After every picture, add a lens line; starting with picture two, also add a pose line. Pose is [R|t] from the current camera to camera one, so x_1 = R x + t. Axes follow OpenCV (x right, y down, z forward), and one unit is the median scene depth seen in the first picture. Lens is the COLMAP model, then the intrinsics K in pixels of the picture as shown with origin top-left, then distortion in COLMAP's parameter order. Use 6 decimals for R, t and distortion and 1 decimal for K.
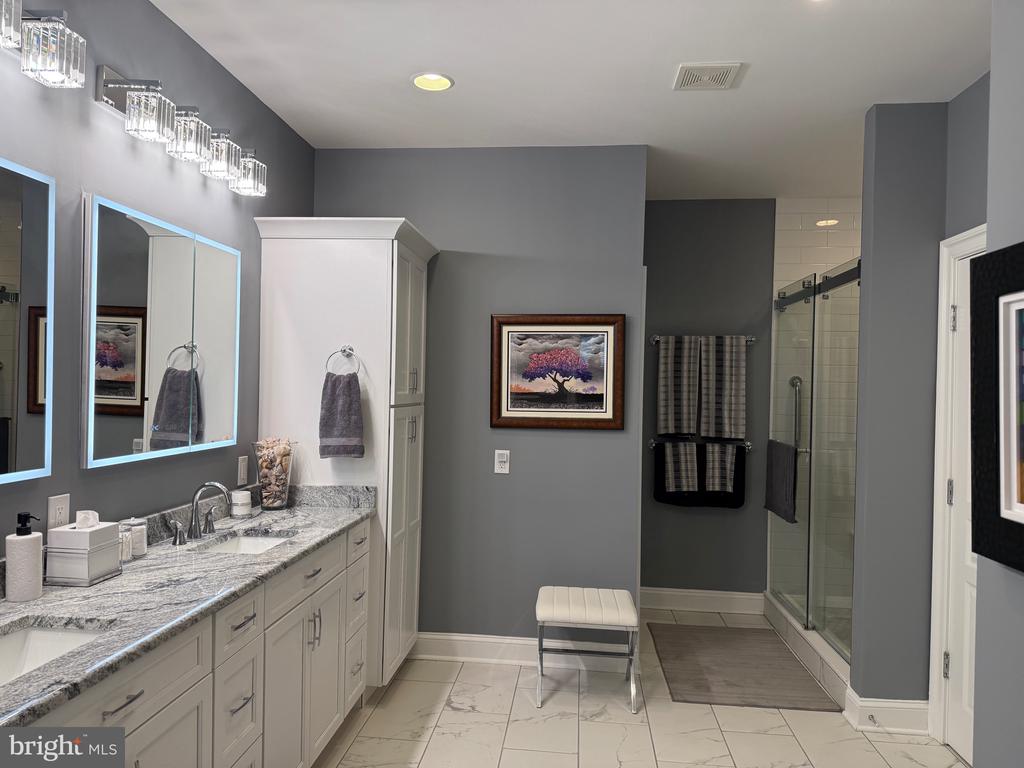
lens RADIAL K [[732.1, 0, 512.0], [0, 732.1, 384.0], [0, 0, 1]] dist [-0.004087, -0.000177]
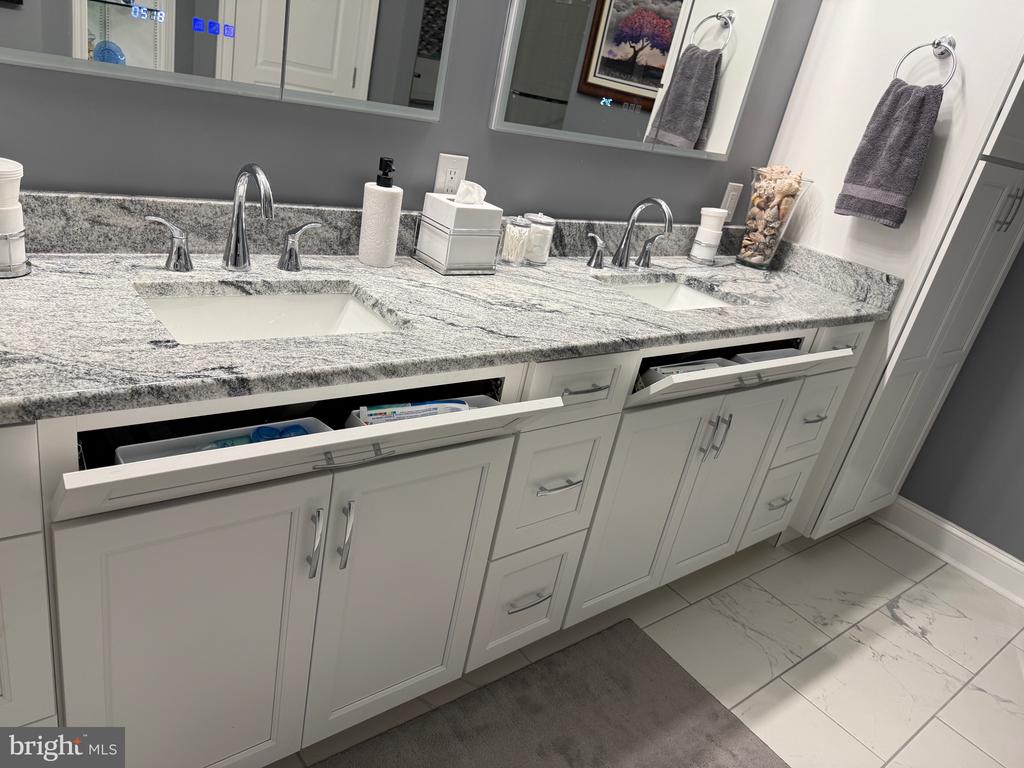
lens RADIAL K [[759.7, 0, 516.1], [0, 759.7, 392.0], [0, 0, 1]] dist [0.085524, -0.079577]
pose [[0.701821, 0.401360, -0.588521, 0.020265], [-0.191847, 0.902134, 0.386457, 0.037465], [0.686033, -0.158318, 0.710136, 0.311765]]
